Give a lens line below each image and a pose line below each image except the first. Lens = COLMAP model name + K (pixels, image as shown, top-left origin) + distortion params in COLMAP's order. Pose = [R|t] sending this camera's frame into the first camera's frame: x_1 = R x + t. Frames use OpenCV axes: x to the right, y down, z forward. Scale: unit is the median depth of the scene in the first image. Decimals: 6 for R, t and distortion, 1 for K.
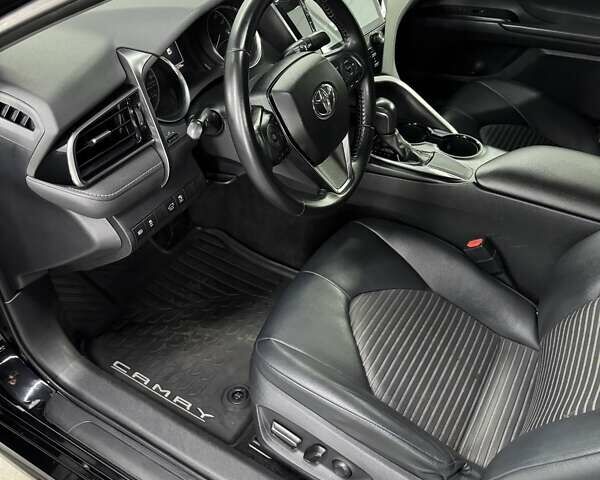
lens RADIAL K [[558.1, 0, 300.0], [0, 558.1, 240.0], [0, 0, 1]] dist [0.138230, -0.280090]
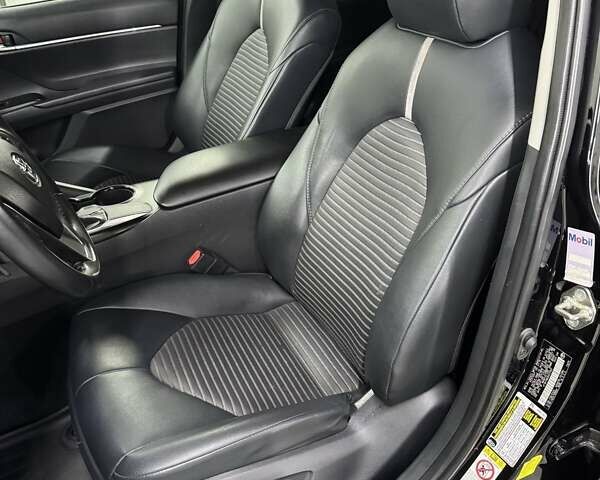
lens RADIAL K [[558.1, 0, 300.0], [0, 558.1, 240.0], [0, 0, 1]] dist [0.138230, -0.280090]
pose [[0.540206, -0.487495, 0.685949, -0.311748], [0.608228, 0.789506, 0.082093, 0.015323], [-0.581581, 0.372866, 0.723004, 0.145869]]
